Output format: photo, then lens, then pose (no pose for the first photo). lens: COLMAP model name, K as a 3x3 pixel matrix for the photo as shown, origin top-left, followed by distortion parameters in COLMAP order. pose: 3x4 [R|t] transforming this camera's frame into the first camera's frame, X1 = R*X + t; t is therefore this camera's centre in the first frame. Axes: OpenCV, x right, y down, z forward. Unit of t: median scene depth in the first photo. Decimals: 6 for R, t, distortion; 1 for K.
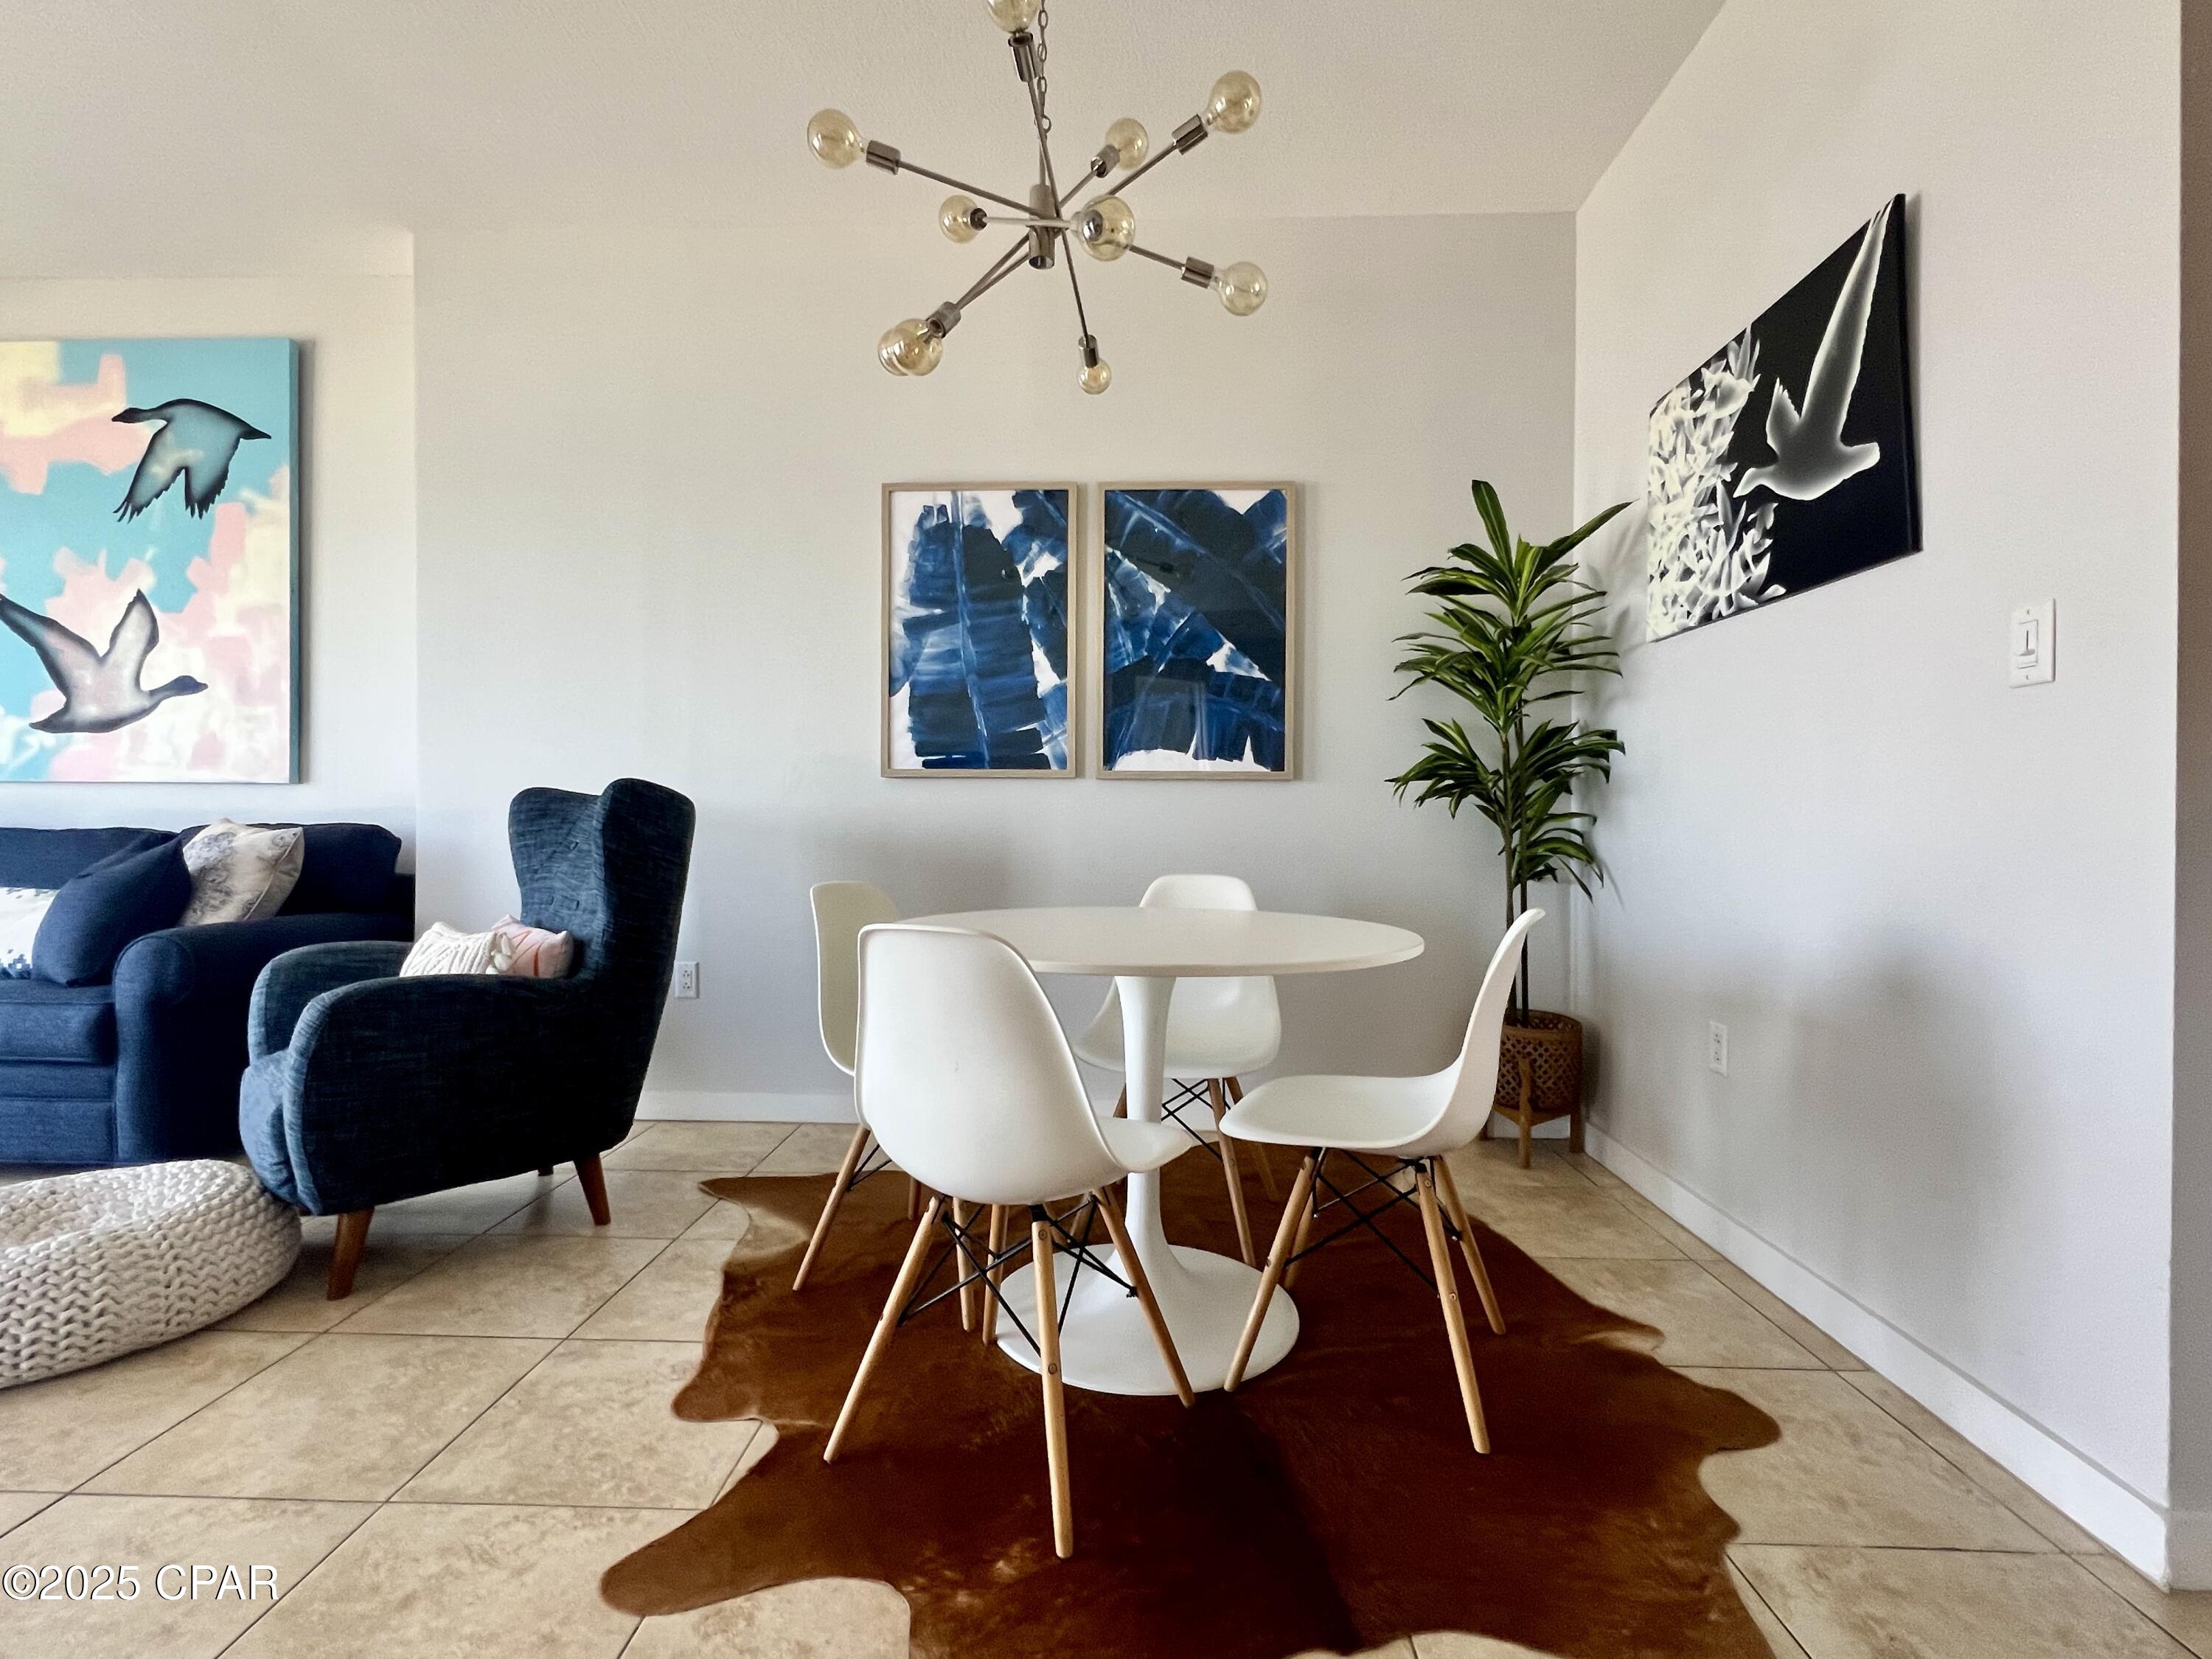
lens RADIAL K [[1030.7, 0, 1100.6], [0, 1030.7, 824.5], [0, 0, 1]] dist [0.000664, 0.000336]
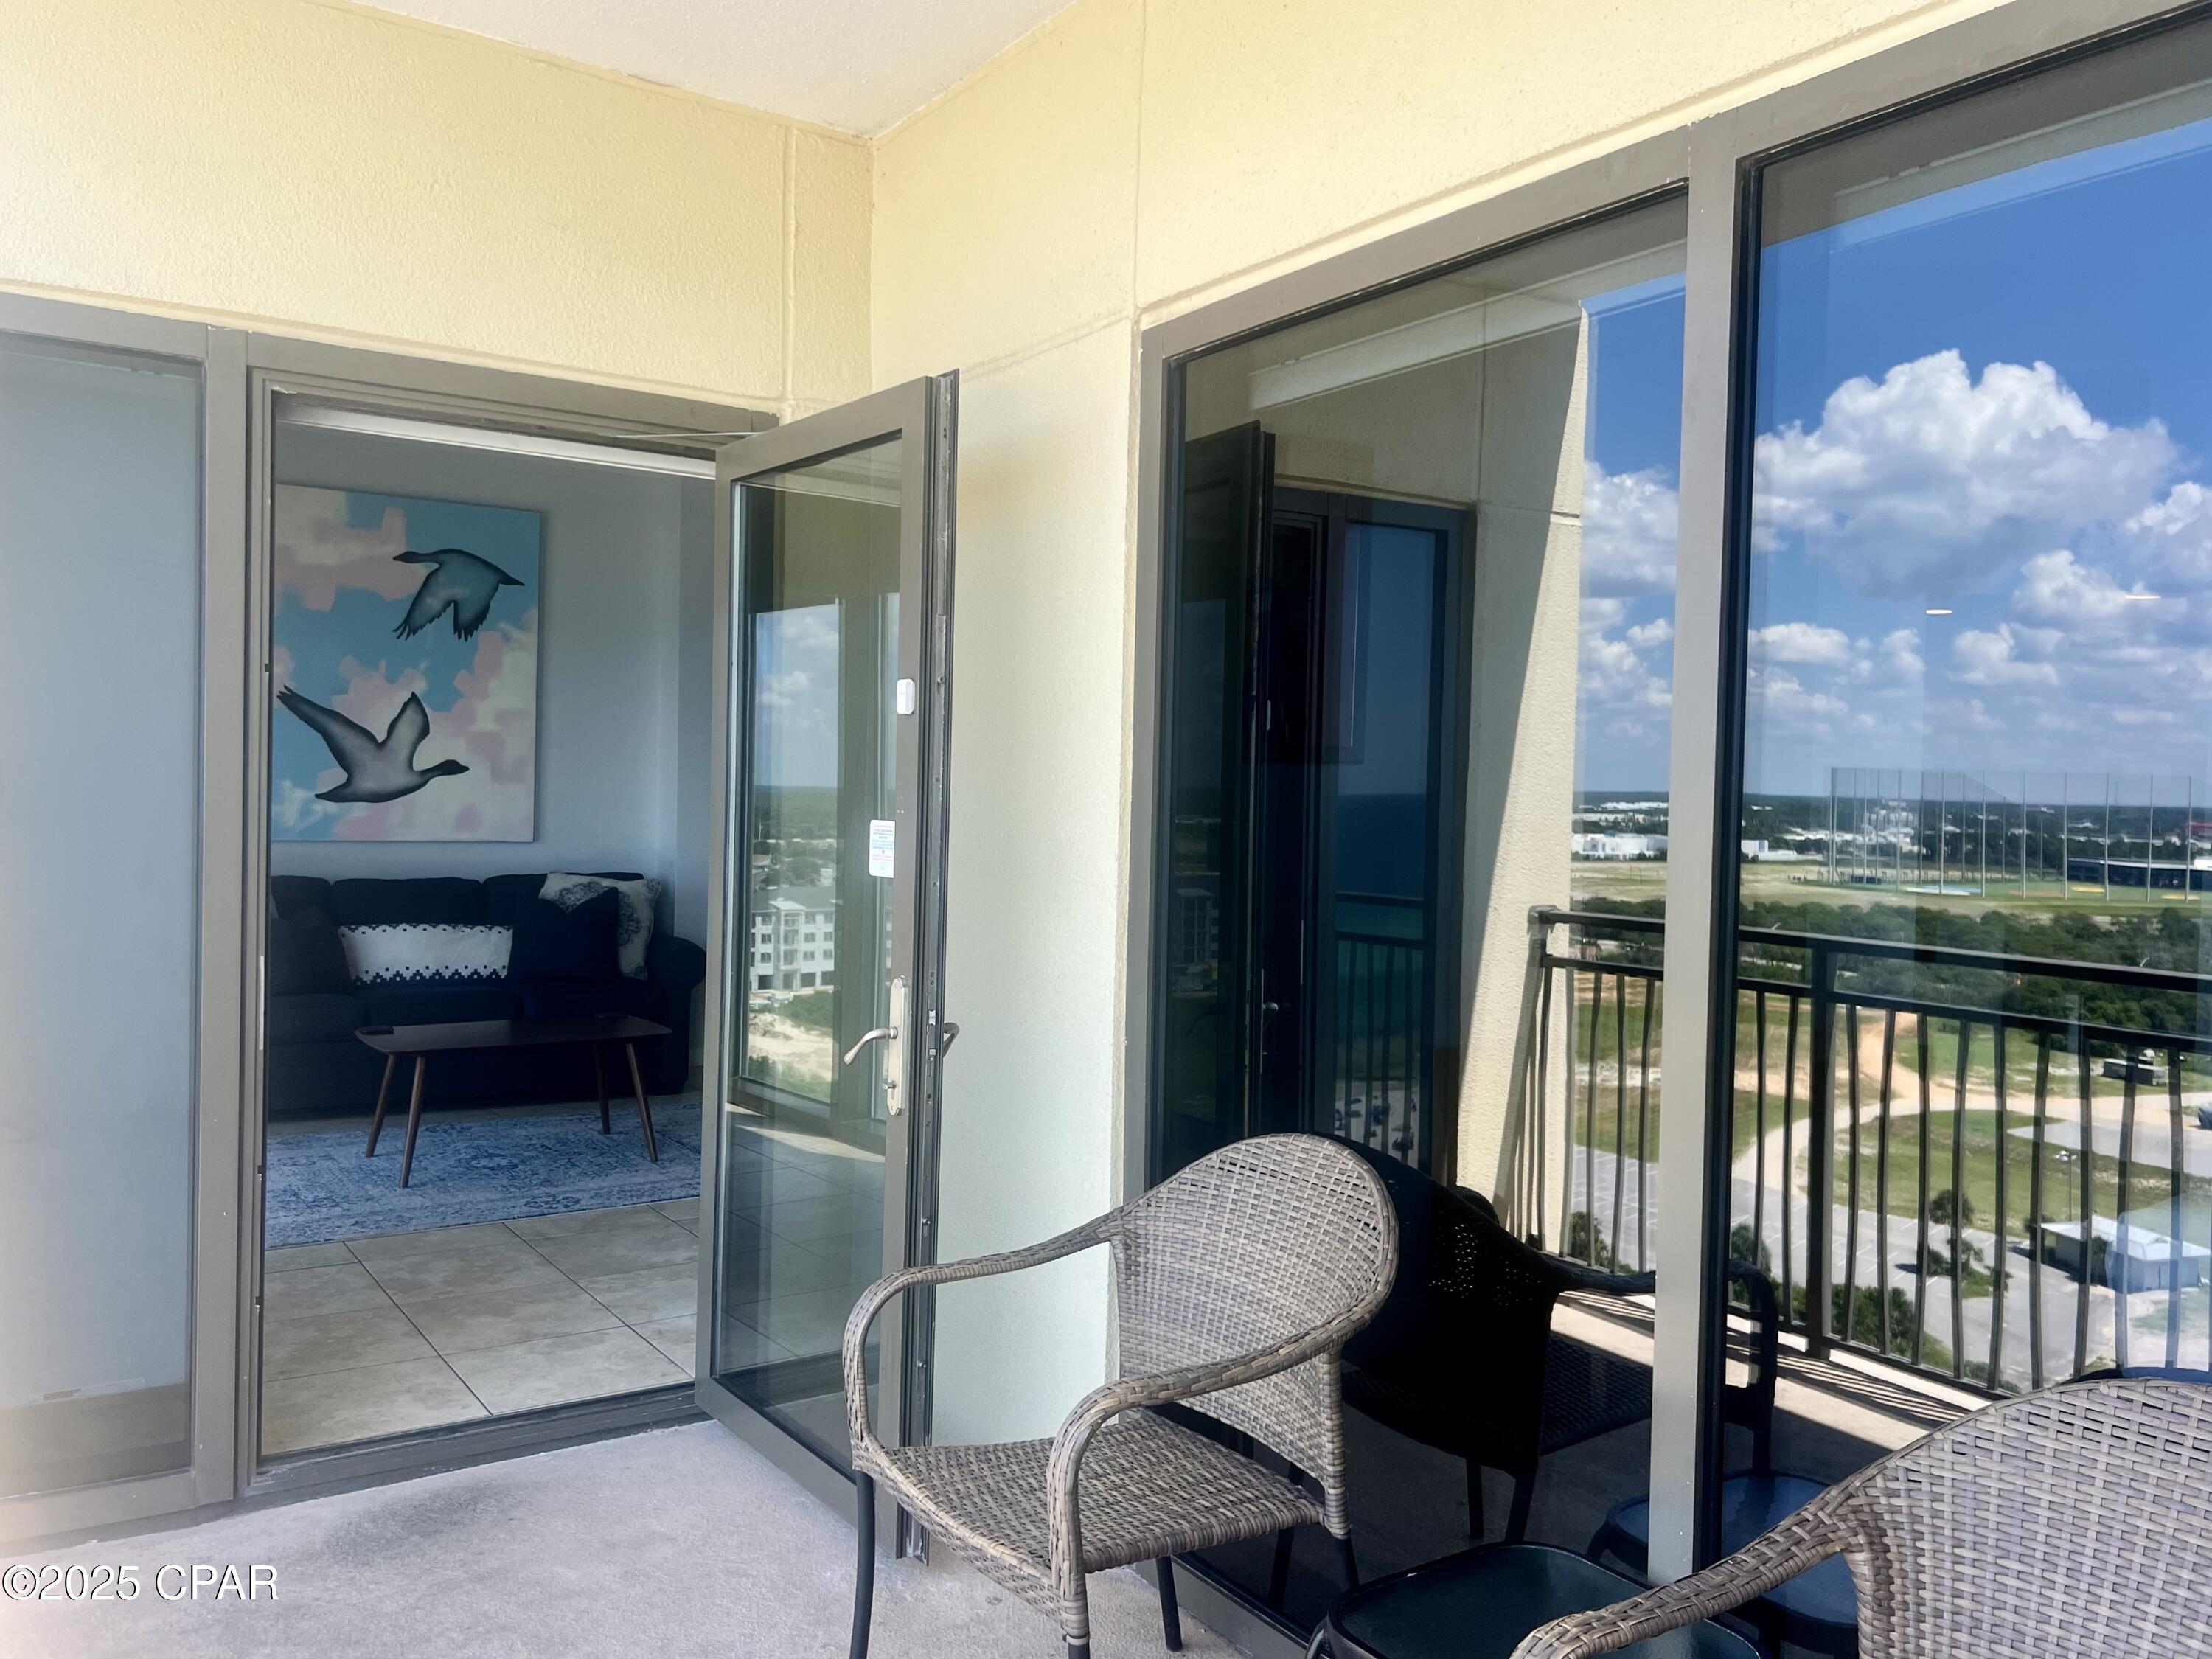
lens RADIAL K [[1723.8, 0, 1106.0], [0, 1723.8, 829.5], [0, 0, 1]] dist [0.042605, -0.076554]
pose [[0.811990, 0.000574, 0.583671, -1.664320], [-0.015957, 0.999648, 0.021216, -0.129128], [-0.583453, -0.026540, 0.811713, -1.418129]]
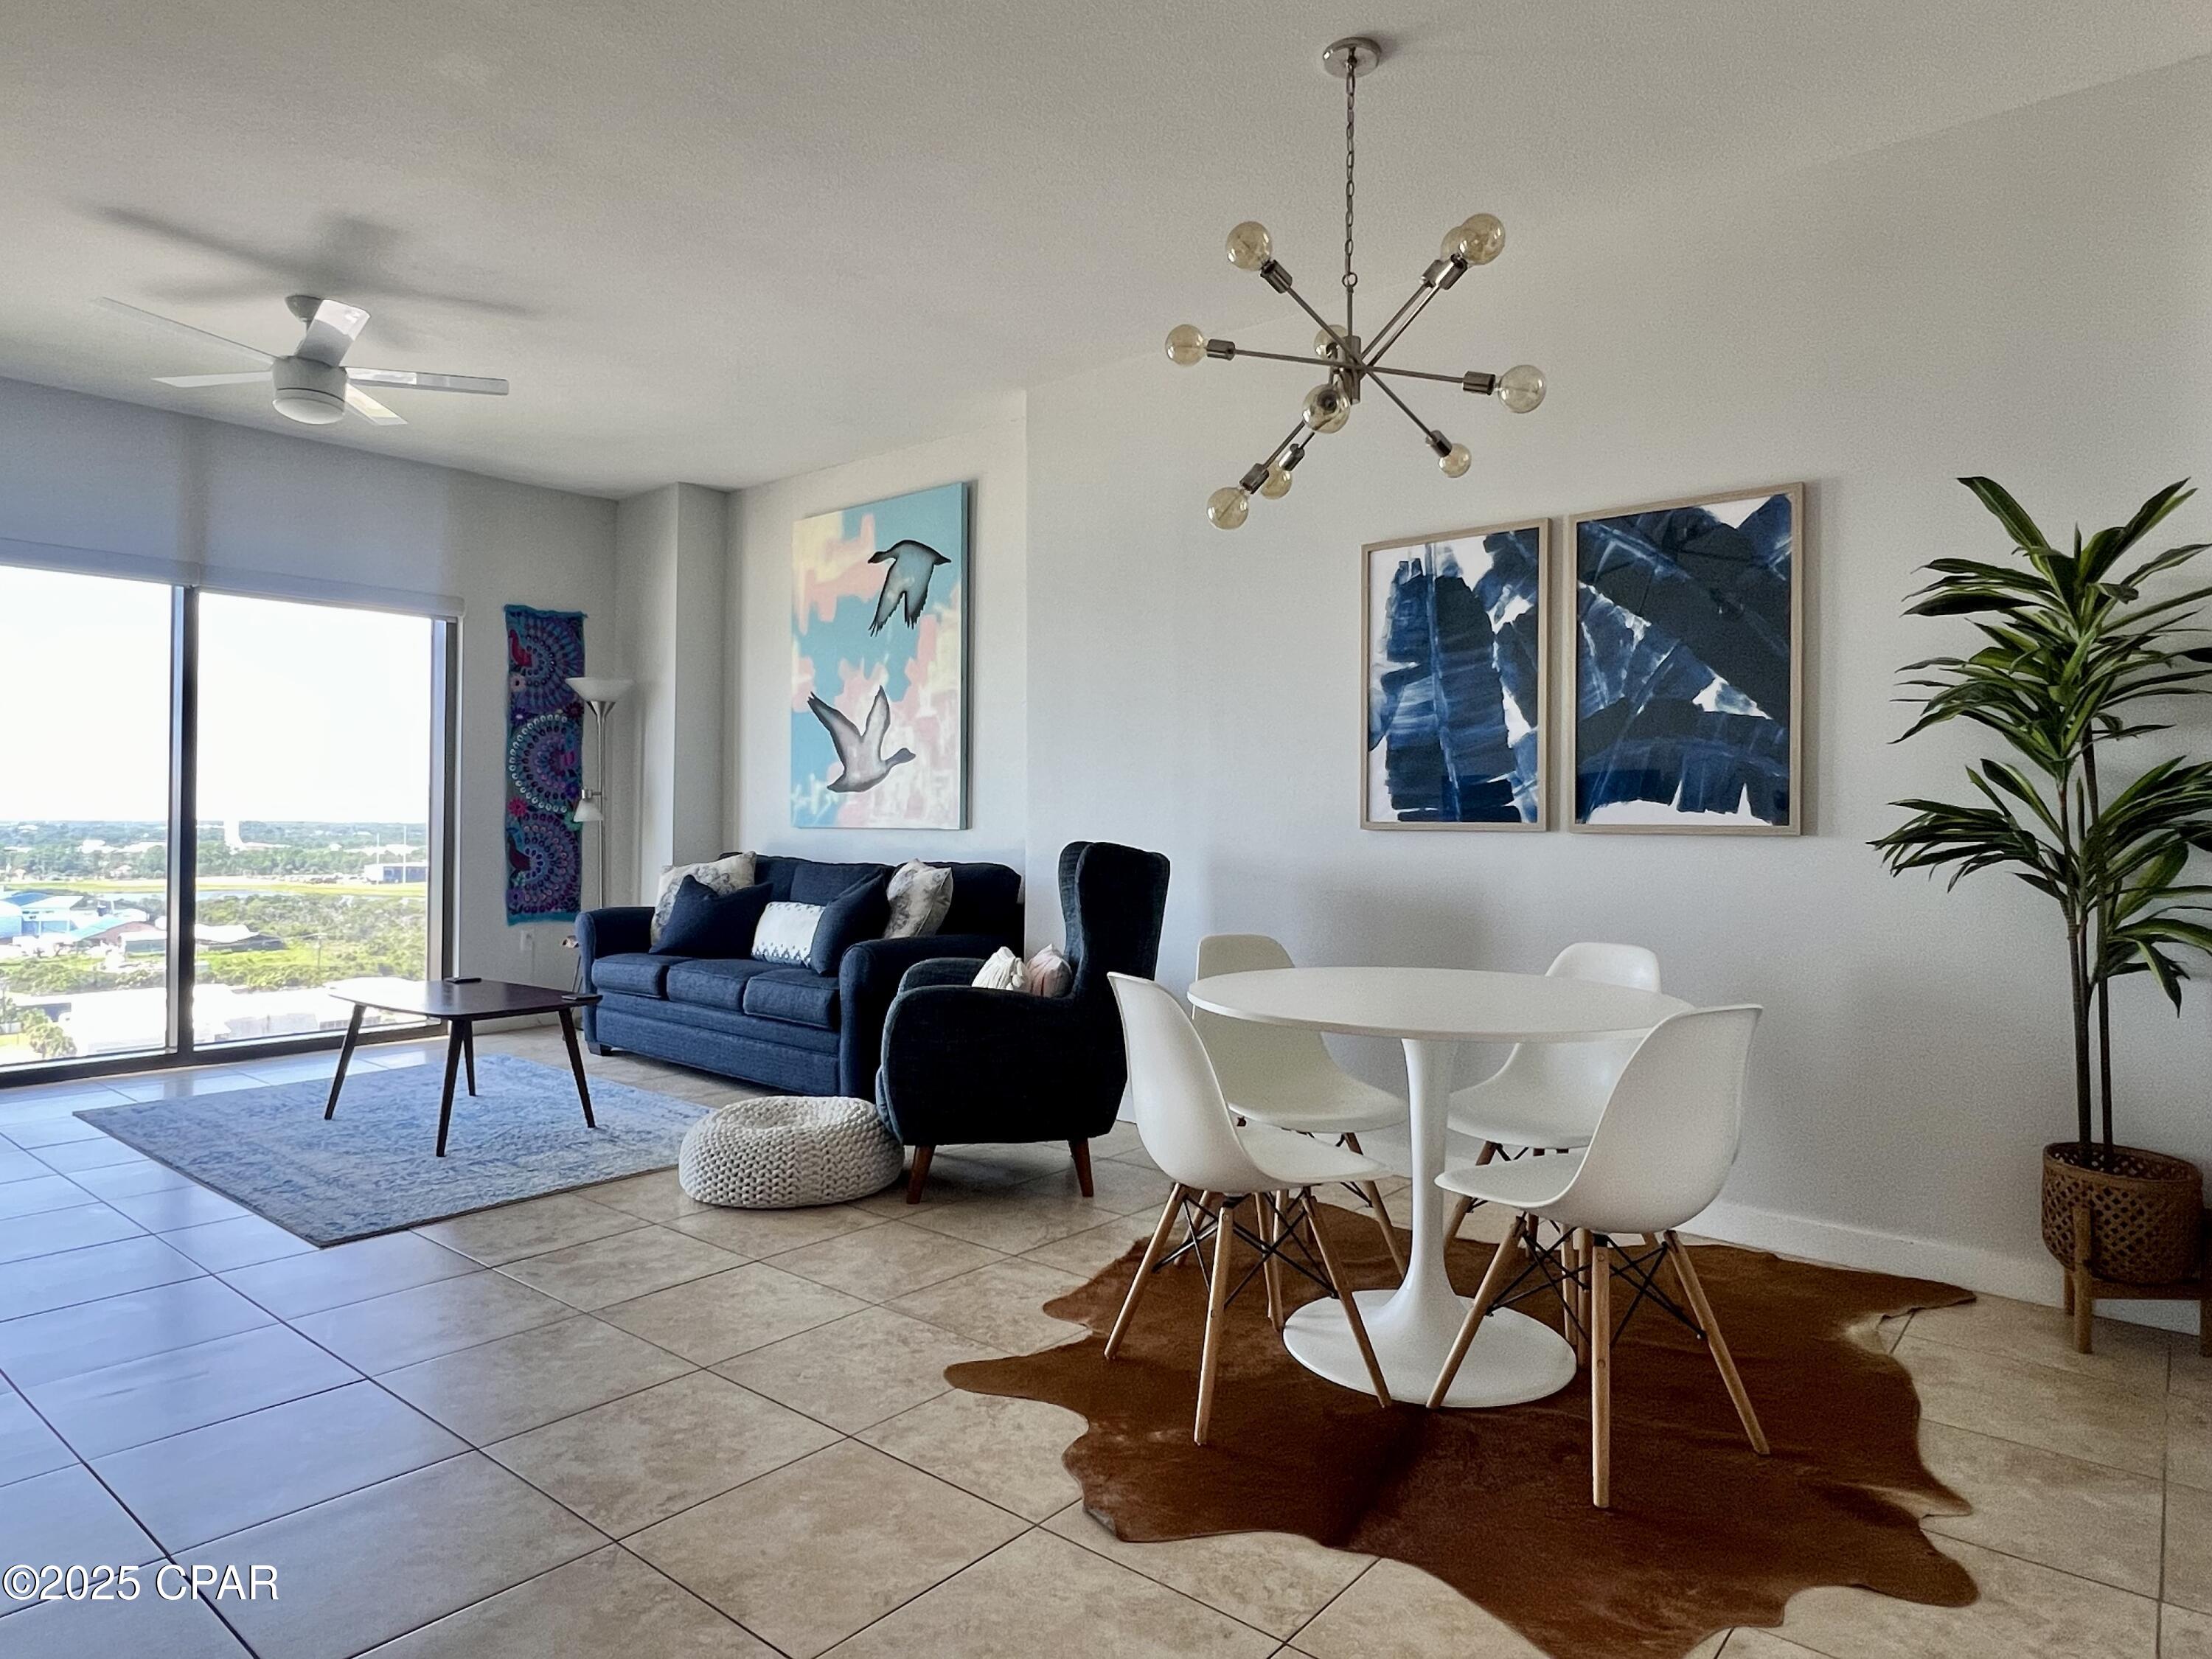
lens RADIAL K [[1310.9, 0, 1104.0], [0, 1310.9, 820.0], [0, 0, 1]] dist [0.000709, -0.002200]
pose [[0.790579, -0.001100, -0.612359, 0.386375], [-0.005629, 0.999943, -0.009065, -0.042334], [0.612334, 0.010613, 0.790528, -0.192387]]
